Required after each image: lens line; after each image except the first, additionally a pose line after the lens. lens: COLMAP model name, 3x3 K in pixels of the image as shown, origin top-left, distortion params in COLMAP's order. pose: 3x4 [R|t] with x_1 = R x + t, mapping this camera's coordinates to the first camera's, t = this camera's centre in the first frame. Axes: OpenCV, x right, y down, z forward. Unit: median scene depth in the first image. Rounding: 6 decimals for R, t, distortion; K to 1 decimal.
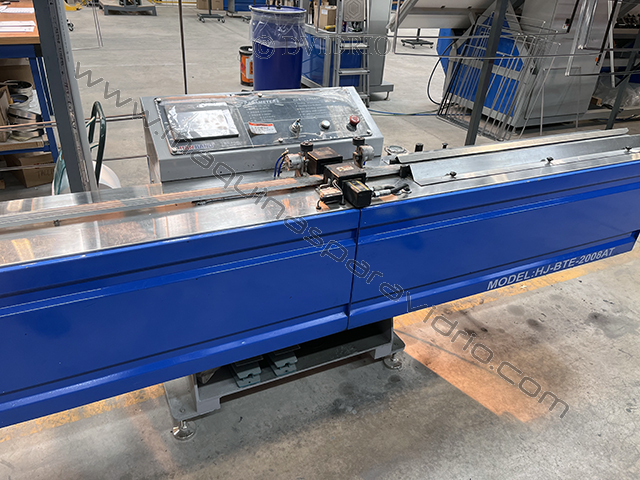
lens RADIAL K [[462.0, 0, 320.0], [0, 462.0, 240.0], [0, 0, 1]] dist [0.081236, -0.101201]
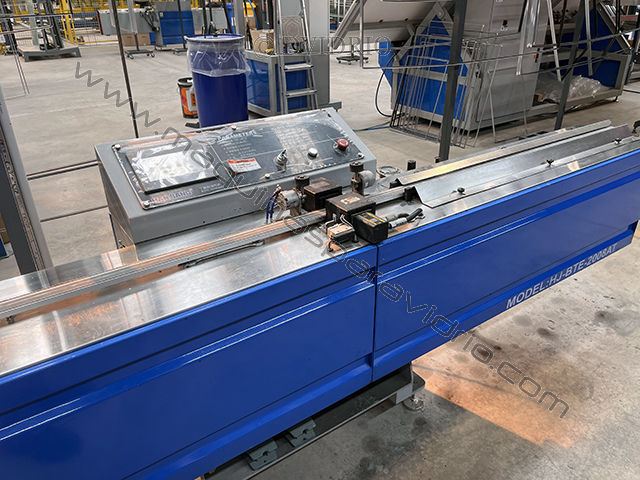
lens RADIAL K [[462.0, 0, 320.0], [0, 462.0, 240.0], [0, 0, 1]] dist [0.081236, -0.101201]
pose [[0.986307, -0.132210, 0.098587, -0.060194], [0.136197, 0.990069, -0.034846, -0.035933], [-0.093001, 0.047796, 0.994518, 0.090740]]
